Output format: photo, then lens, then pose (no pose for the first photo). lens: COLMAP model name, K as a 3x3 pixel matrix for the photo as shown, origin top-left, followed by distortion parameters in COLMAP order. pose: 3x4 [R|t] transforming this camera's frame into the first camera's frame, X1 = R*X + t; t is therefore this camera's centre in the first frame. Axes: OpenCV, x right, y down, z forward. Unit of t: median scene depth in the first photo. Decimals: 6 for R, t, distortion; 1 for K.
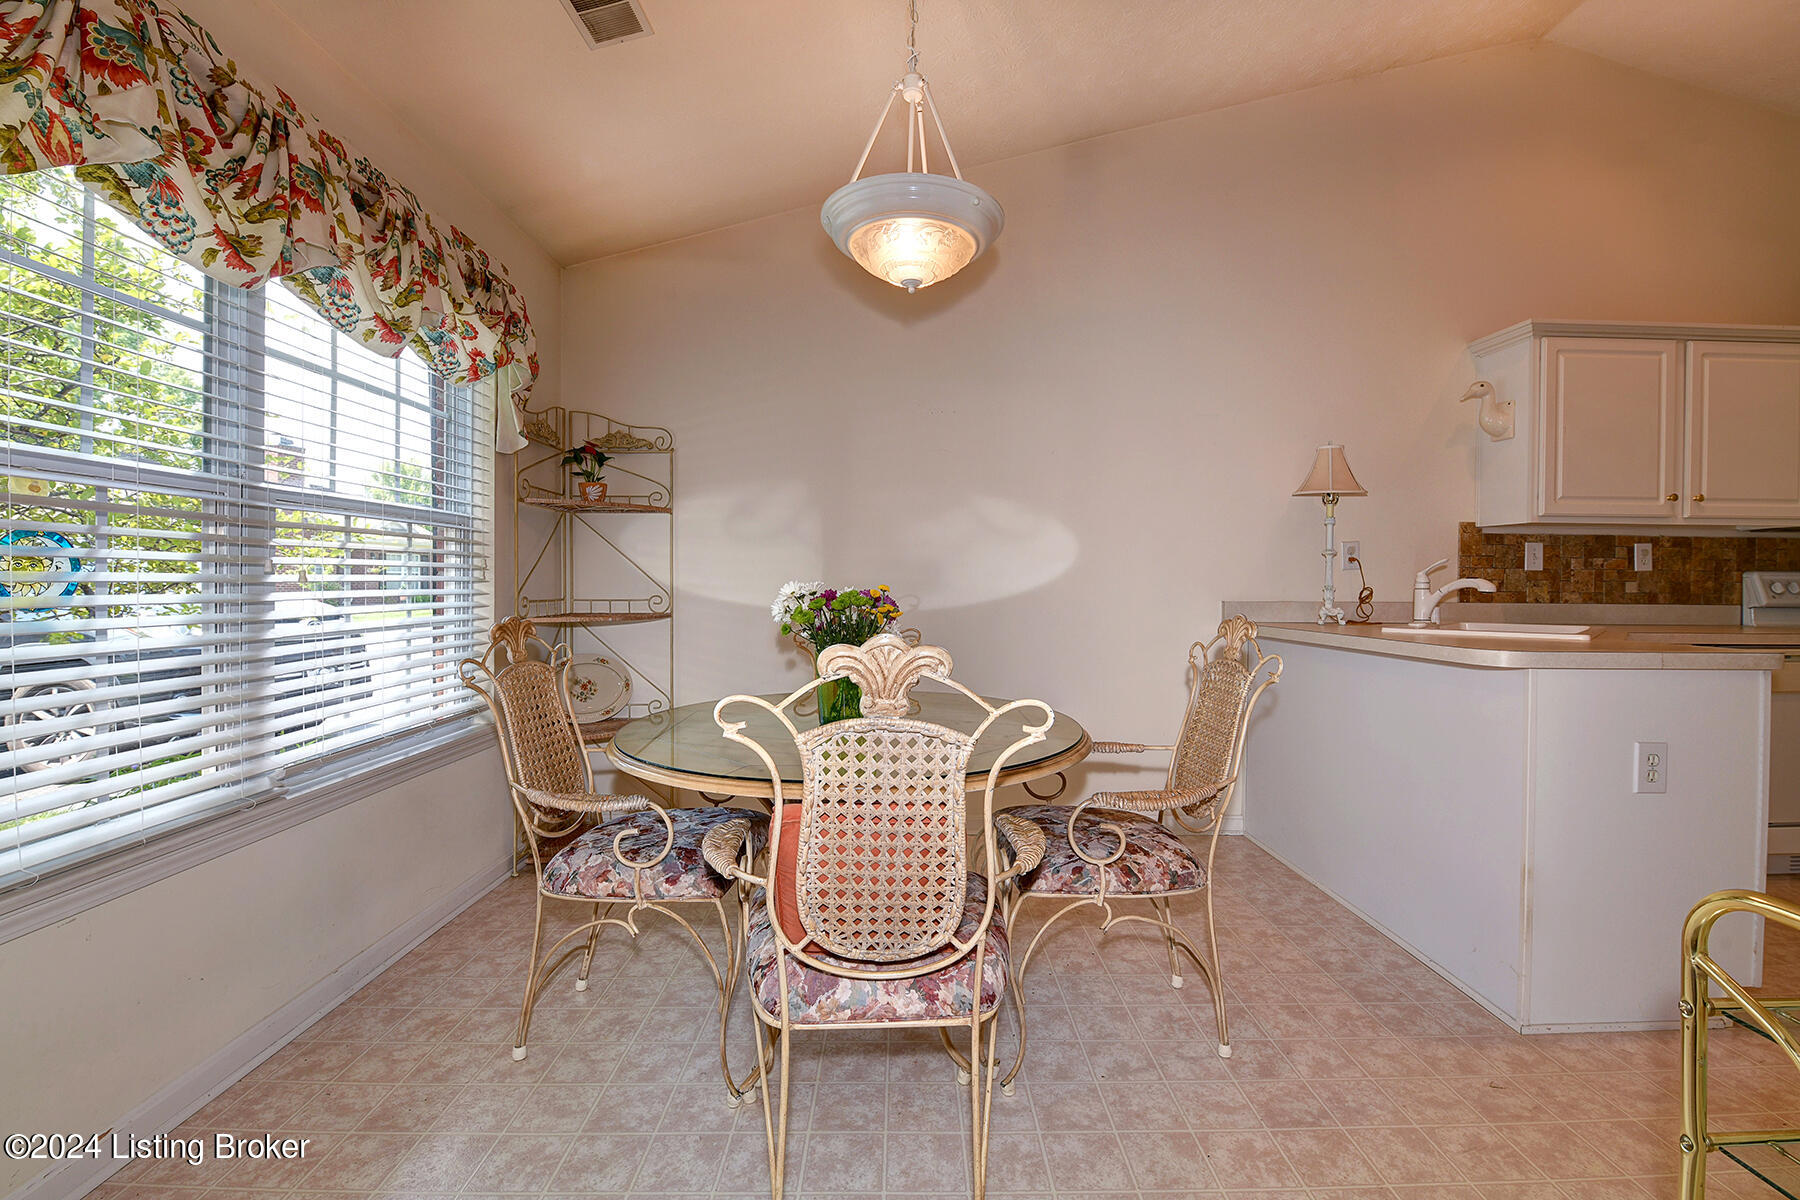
lens RADIAL K [[790.3, 0, 960.4], [0, 790.3, 603.9], [0, 0, 1]] dist [-0.004482, -0.006355]
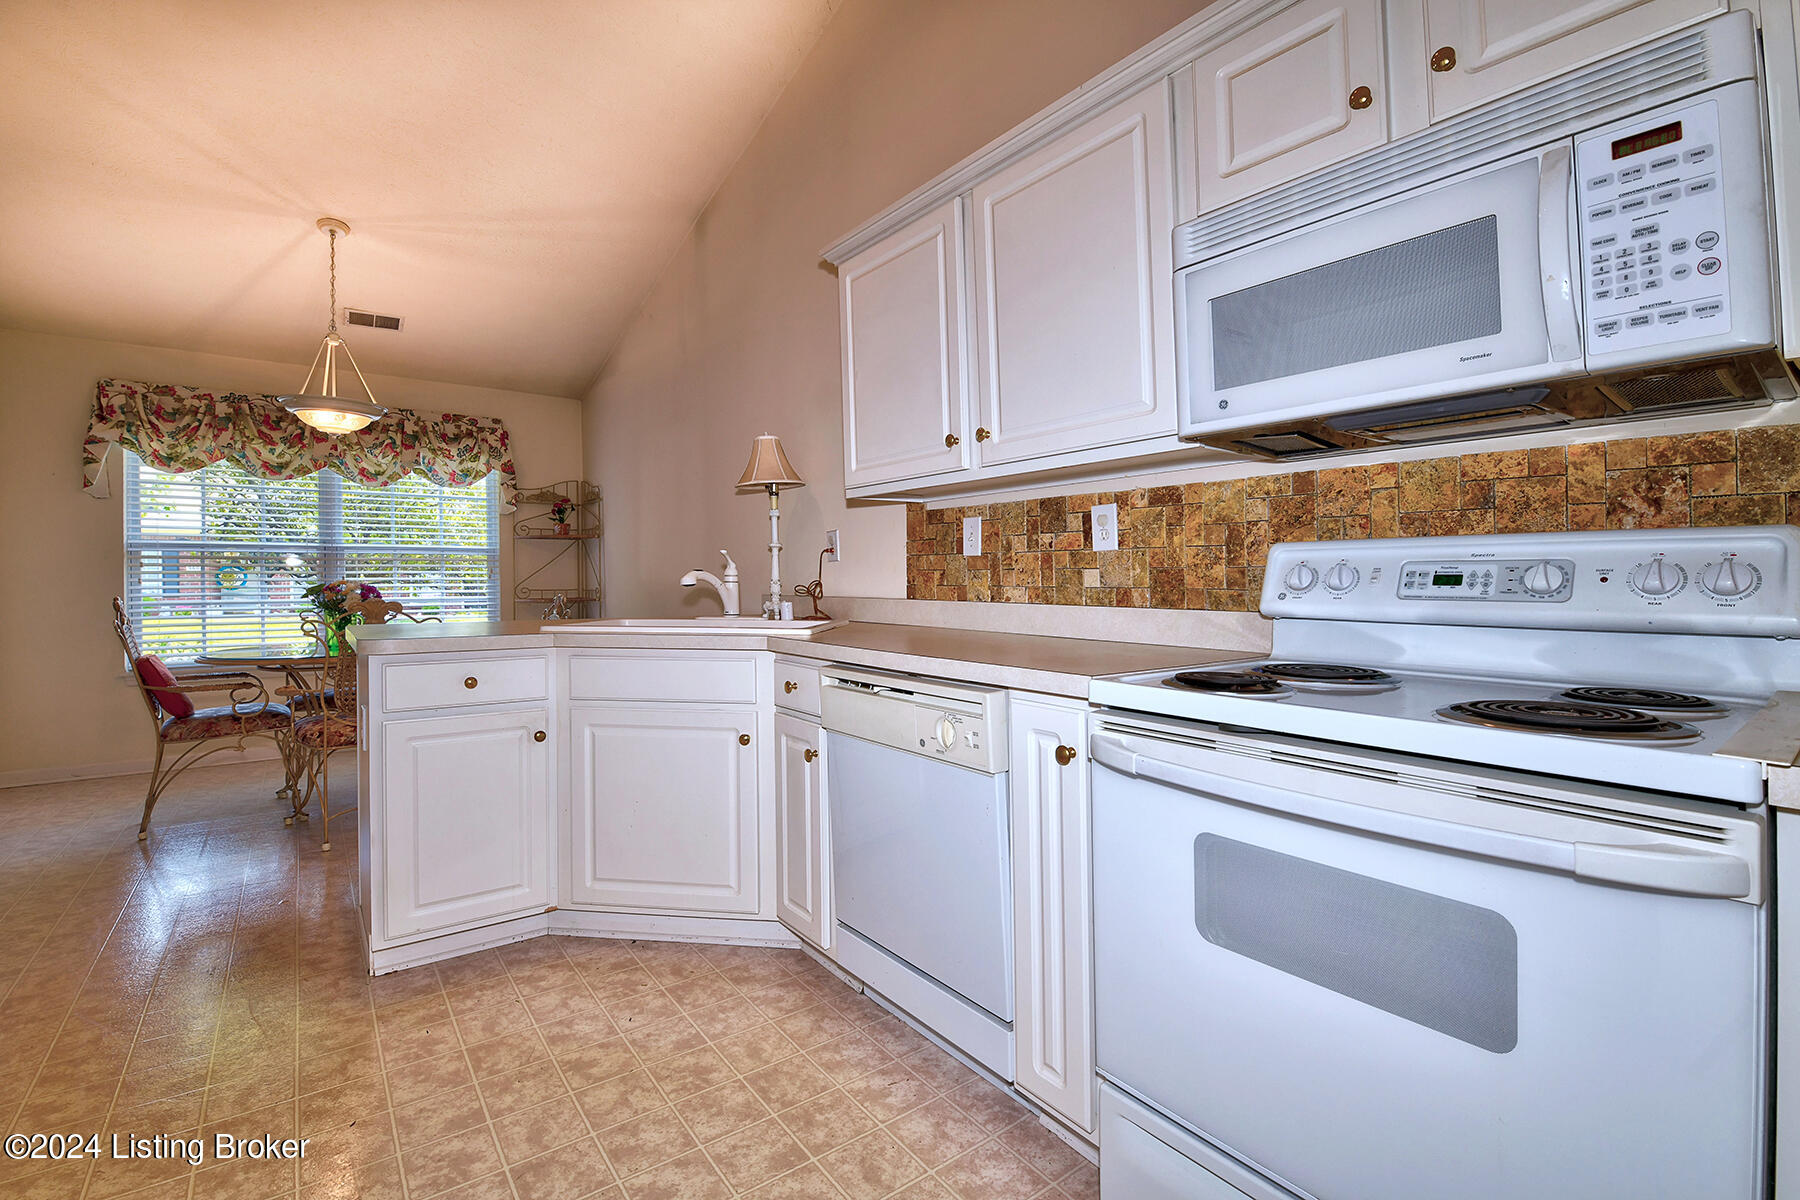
lens RADIAL K [[790.3, 0, 901.1], [0, 790.3, 582.1], [0, 0, 1]] dist [-0.004482, -0.006355]
pose [[0.566521, -0.002379, -0.824044, 1.279453], [-0.006712, 0.999949, -0.007502, -0.012533], [0.824020, 0.009781, 0.566476, 0.531036]]
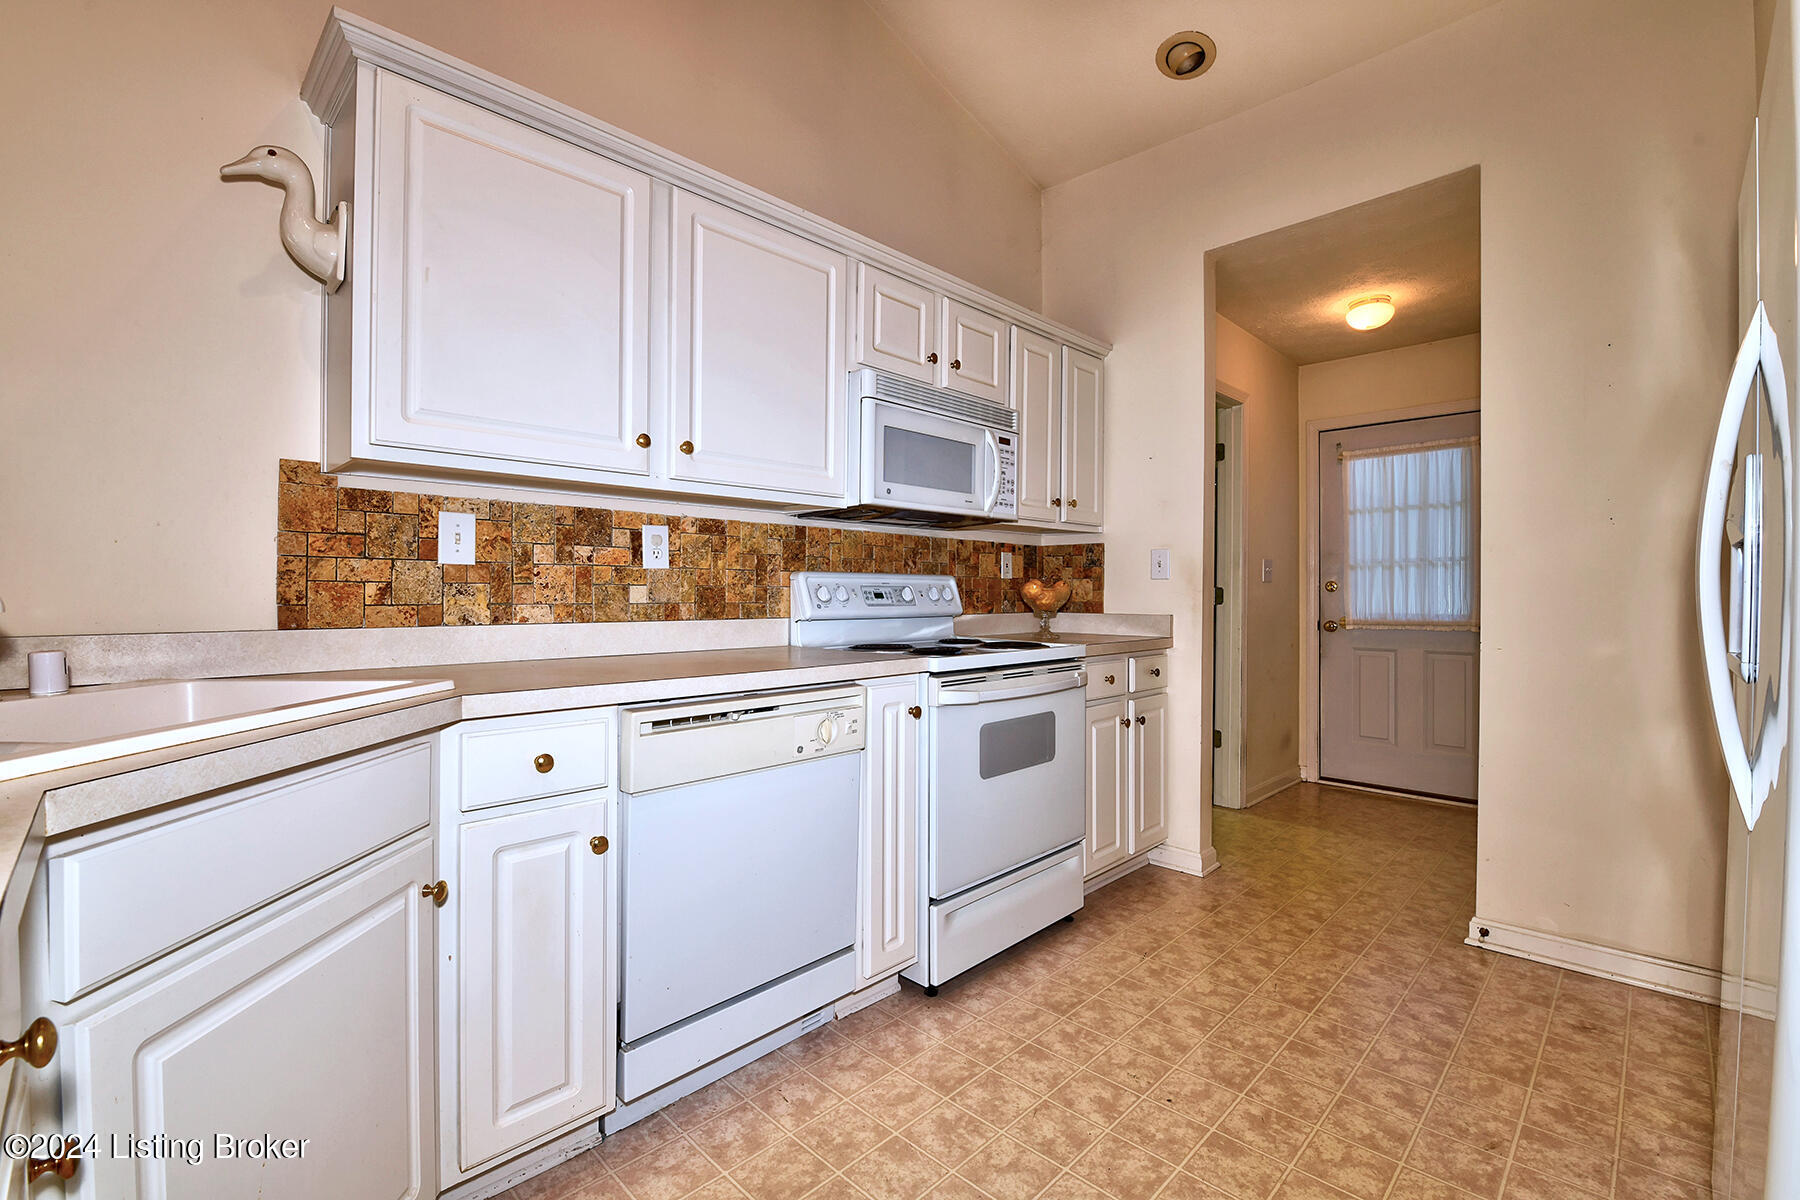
lens RADIAL K [[790.3, 0, 906.5], [0, 790.3, 593.4], [0, 0, 1]] dist [-0.004482, -0.006355]
pose [[0.726830, -0.005147, 0.686798, 0.576428], [0.011594, 0.999921, -0.004775, -0.016463], [-0.686719, 0.011433, 0.726833, 0.392003]]
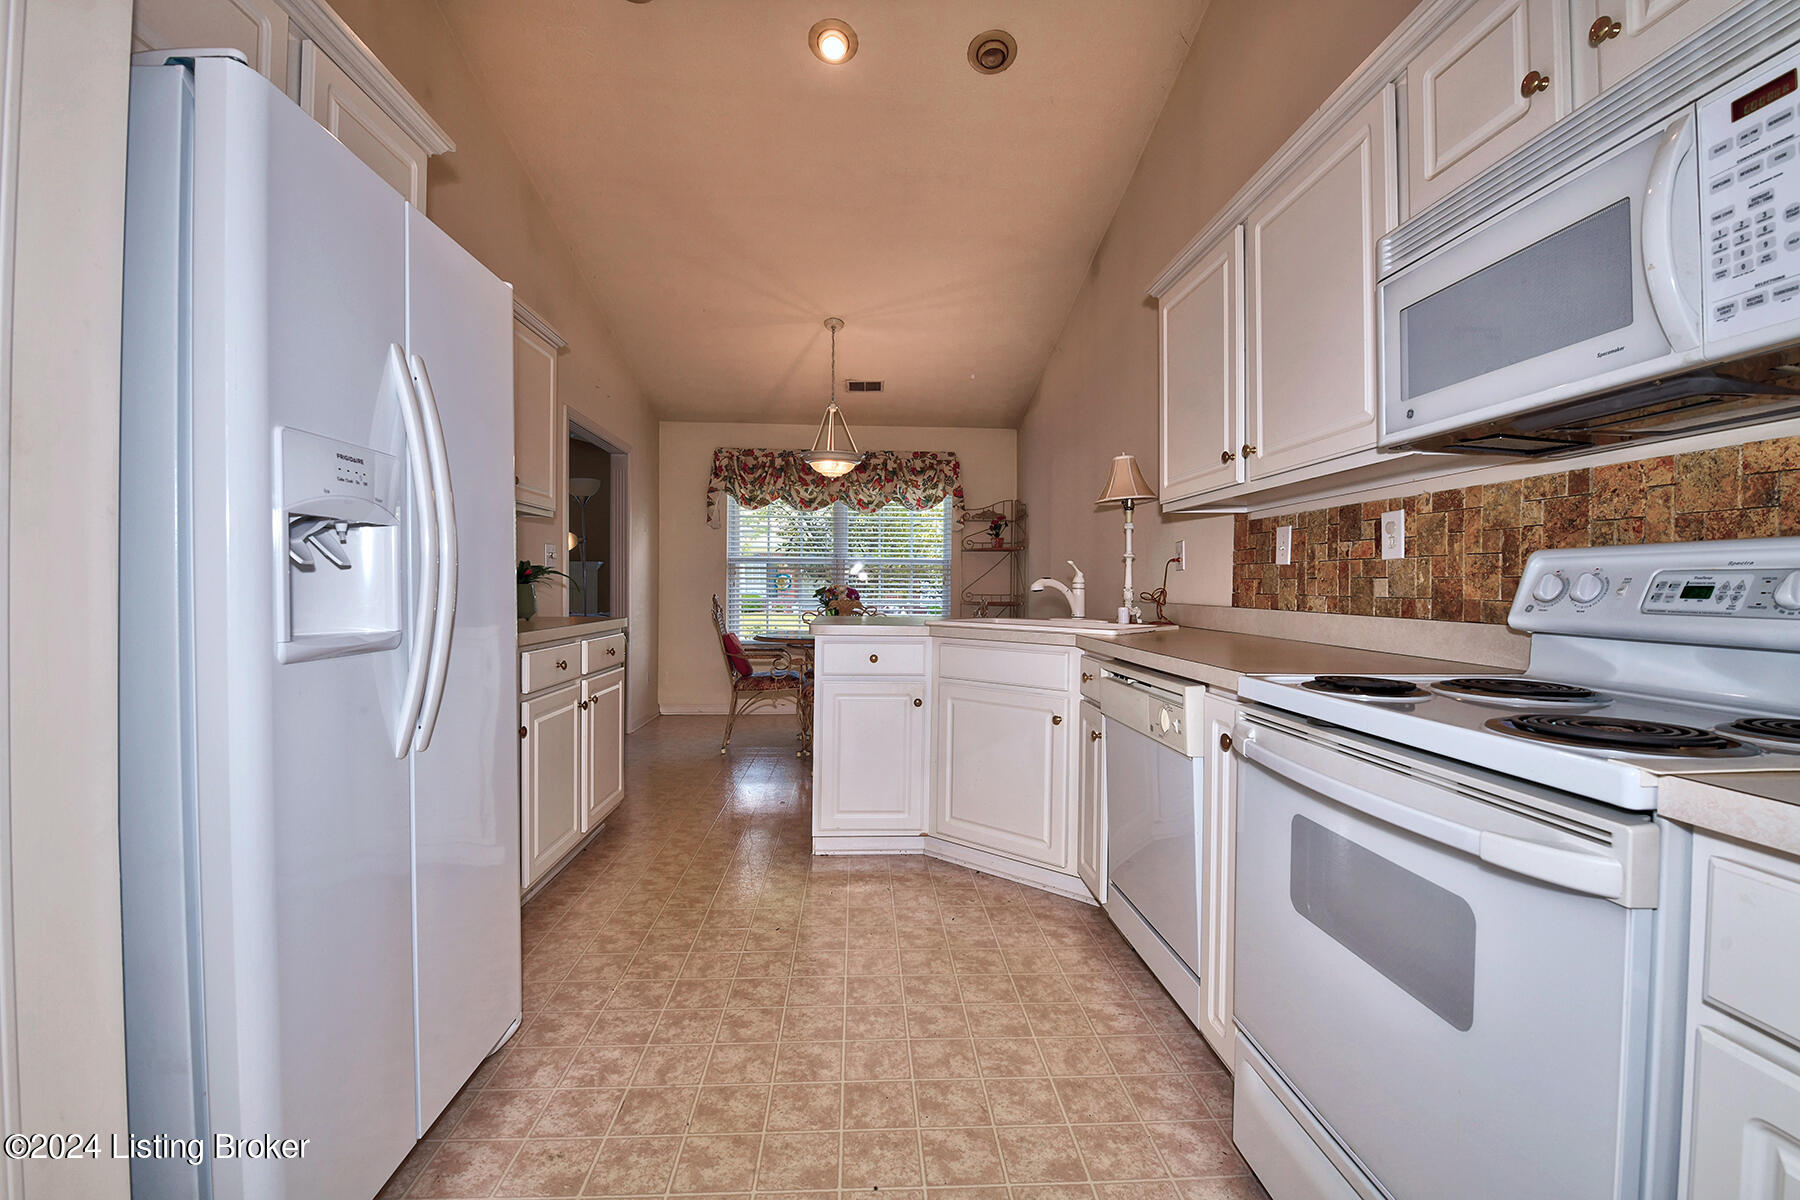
lens RADIAL K [[790.3, 0, 891.7], [0, 790.3, 597.7], [0, 0, 1]] dist [-0.004482, -0.006355]
pose [[-0.005330, 0.010518, -0.999930, 1.451047], [-0.023825, 0.999660, 0.010642, -0.011307], [0.999702, 0.023880, -0.005077, 0.636818]]
